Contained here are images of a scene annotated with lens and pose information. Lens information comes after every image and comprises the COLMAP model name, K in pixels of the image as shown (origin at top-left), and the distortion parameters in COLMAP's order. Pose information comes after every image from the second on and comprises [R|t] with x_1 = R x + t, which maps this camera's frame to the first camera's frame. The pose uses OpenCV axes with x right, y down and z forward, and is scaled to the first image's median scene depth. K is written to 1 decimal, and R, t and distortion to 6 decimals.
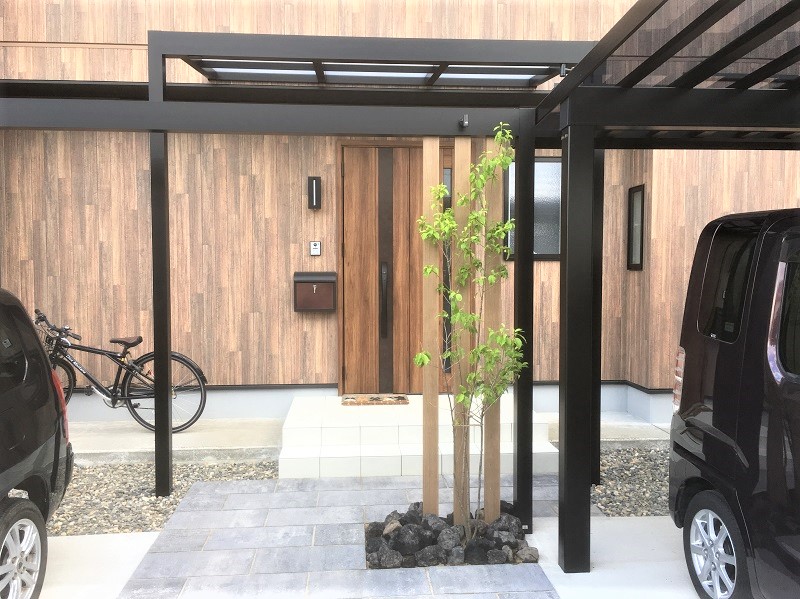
lens RADIAL K [[650.5, 0, 389.3], [0, 650.5, 301.5], [0, 0, 1]] dist [0.048871, -0.005152]
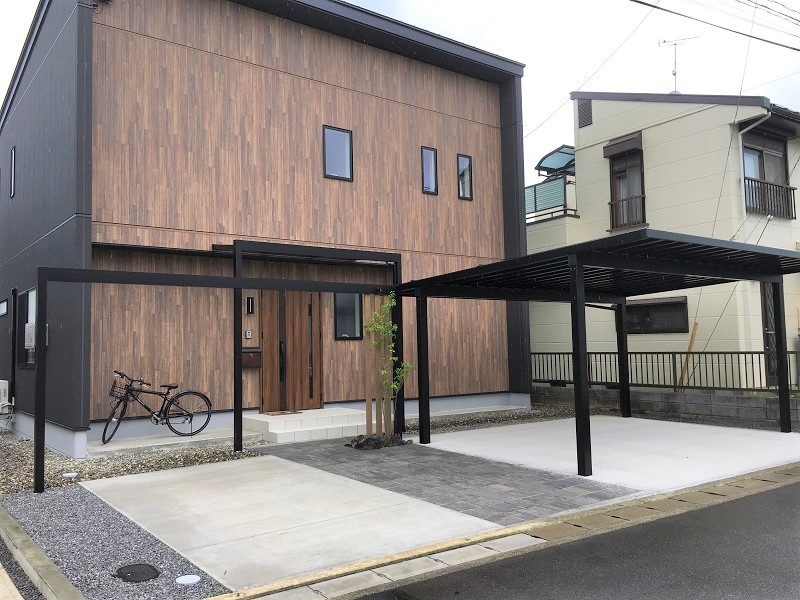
lens RADIAL K [[697.8, 0, 400.0], [0, 697.8, 300.0], [0, 0, 1]] dist [0.045171, -0.005596]
pose [[0.821848, 0.024559, 0.569177, -0.908172], [0.047407, 0.992657, -0.111283, 0.064784], [-0.567730, 0.118440, 0.814650, -0.905311]]
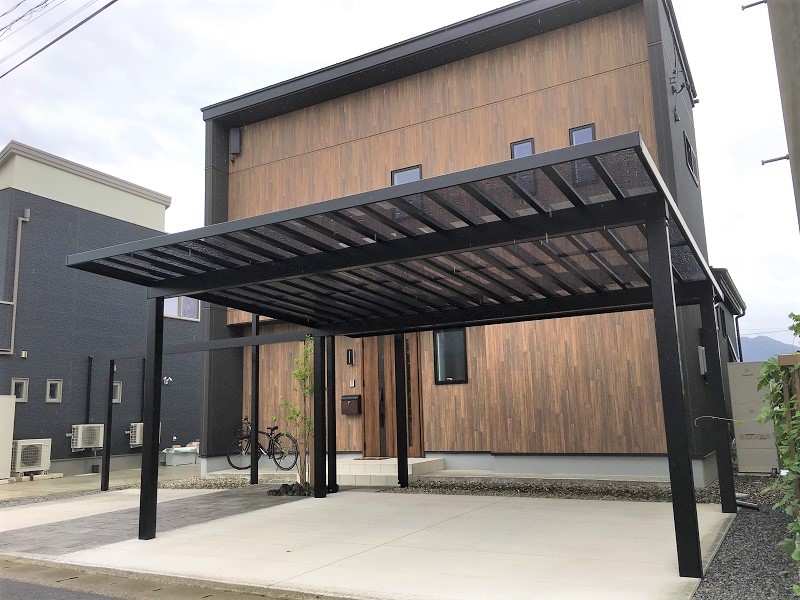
lens RADIAL K [[697.8, 0, 400.0], [0, 697.8, 300.0], [0, 0, 1]] dist [0.045171, -0.005596]
pose [[0.831952, -0.115827, -0.542623, 1.244191], [-0.001601, 0.977463, -0.211102, 0.126916], [0.554845, 0.176495, 0.813017, -0.760810]]
